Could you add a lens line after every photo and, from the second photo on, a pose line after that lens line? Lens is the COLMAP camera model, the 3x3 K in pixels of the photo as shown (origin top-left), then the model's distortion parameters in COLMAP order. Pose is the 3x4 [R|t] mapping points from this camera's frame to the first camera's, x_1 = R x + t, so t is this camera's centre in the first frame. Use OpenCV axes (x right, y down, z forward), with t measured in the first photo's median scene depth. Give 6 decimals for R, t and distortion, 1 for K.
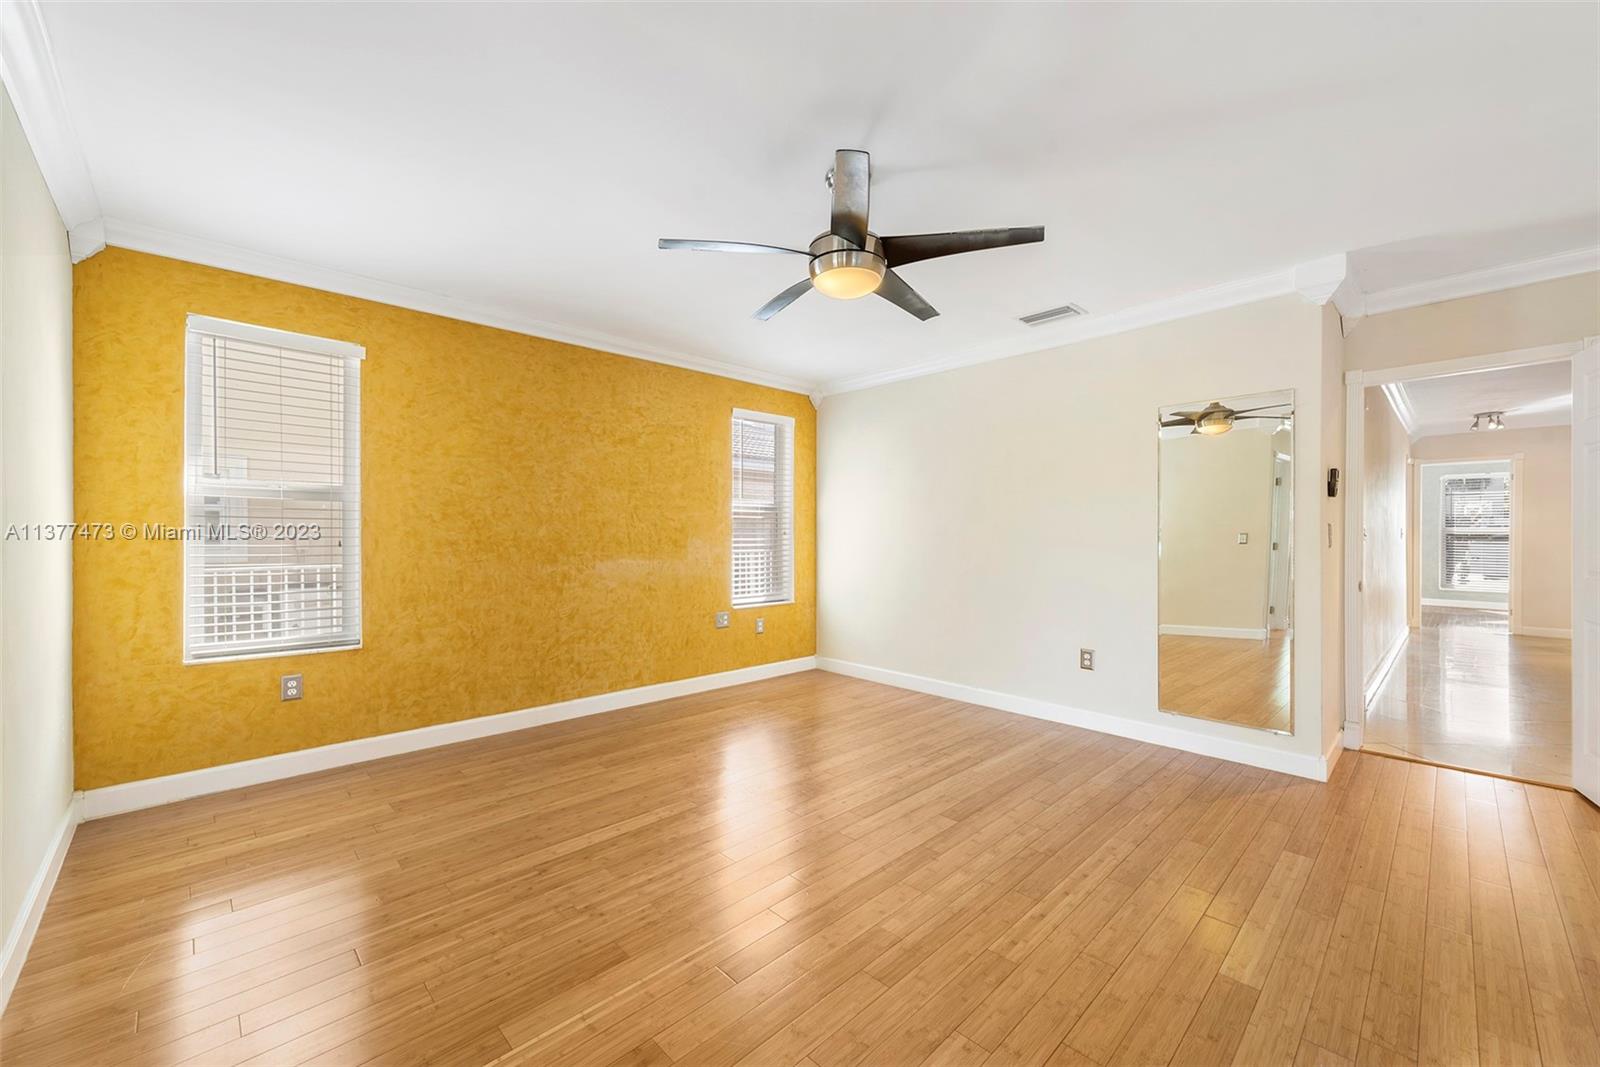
lens RADIAL K [[628.5, 0, 796.0], [0, 628.5, 535.2], [0, 0, 1]] dist [0.004473, -0.000165]
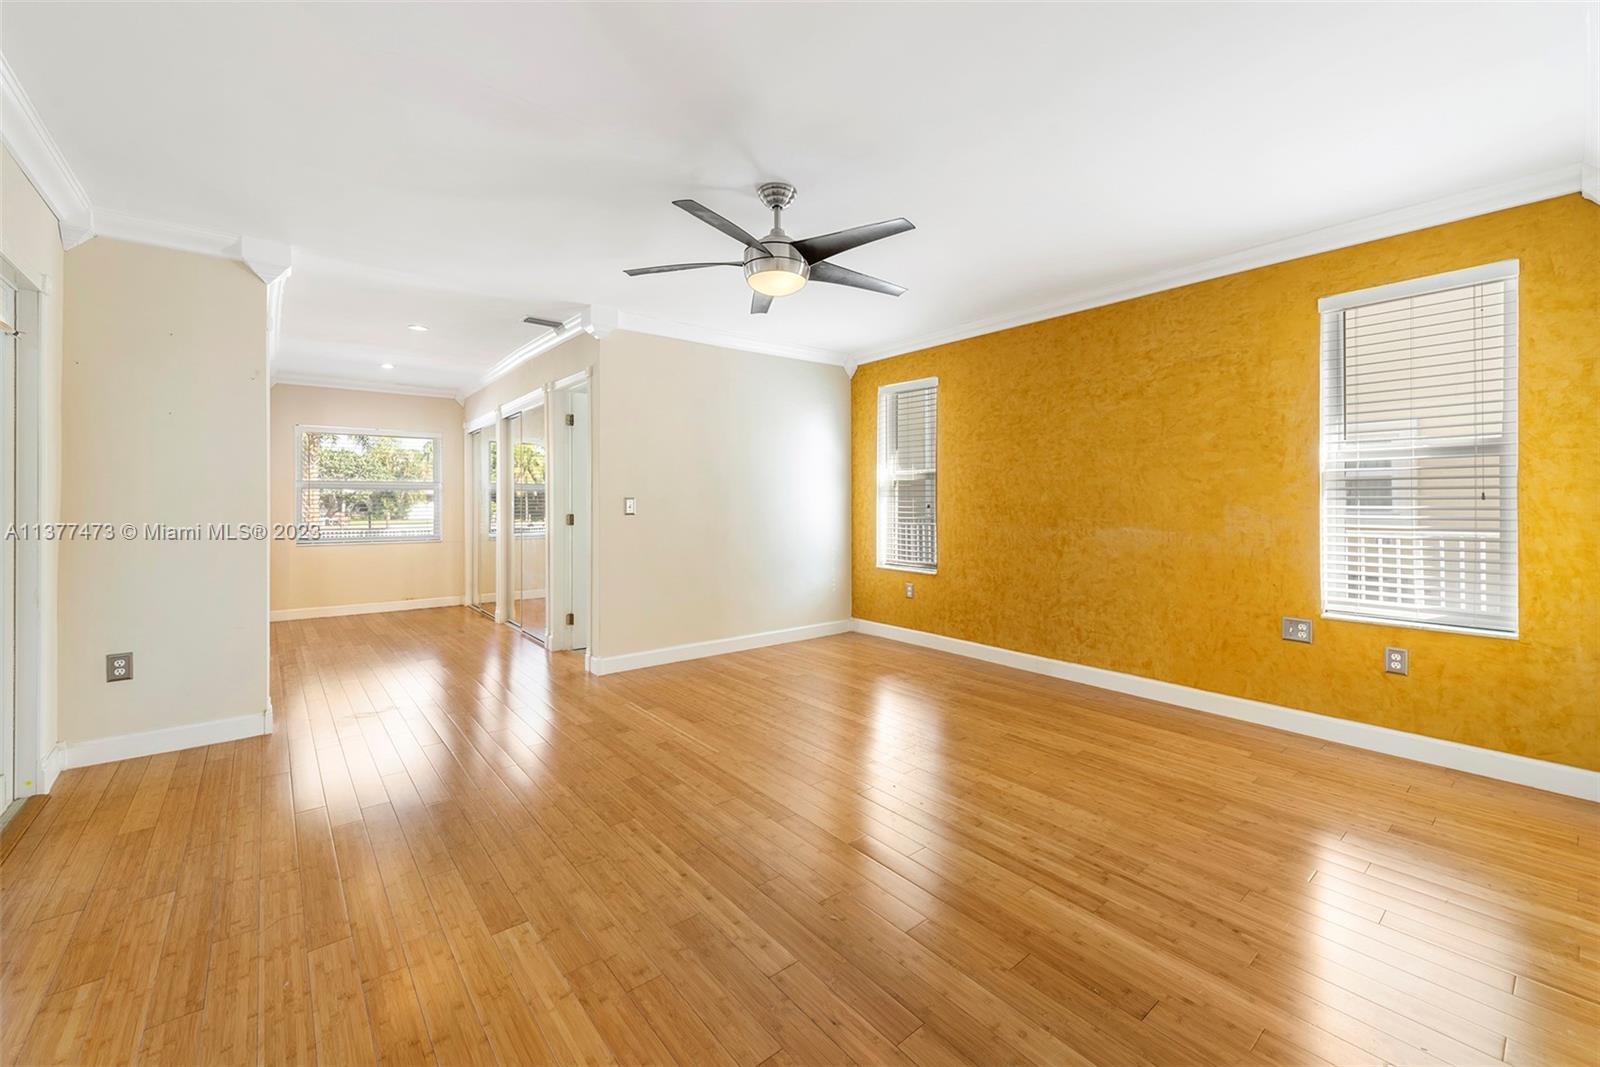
lens RADIAL K [[646.2, 0, 806.3], [0, 646.2, 505.7], [0, 0, 1]] dist [0.005225, -0.000204]
pose [[-0.080506, 0.009211, -0.996712, 0.739470], [0.004058, 0.999952, 0.008913, -0.003092], [0.996746, -0.003327, -0.080540, 0.670814]]
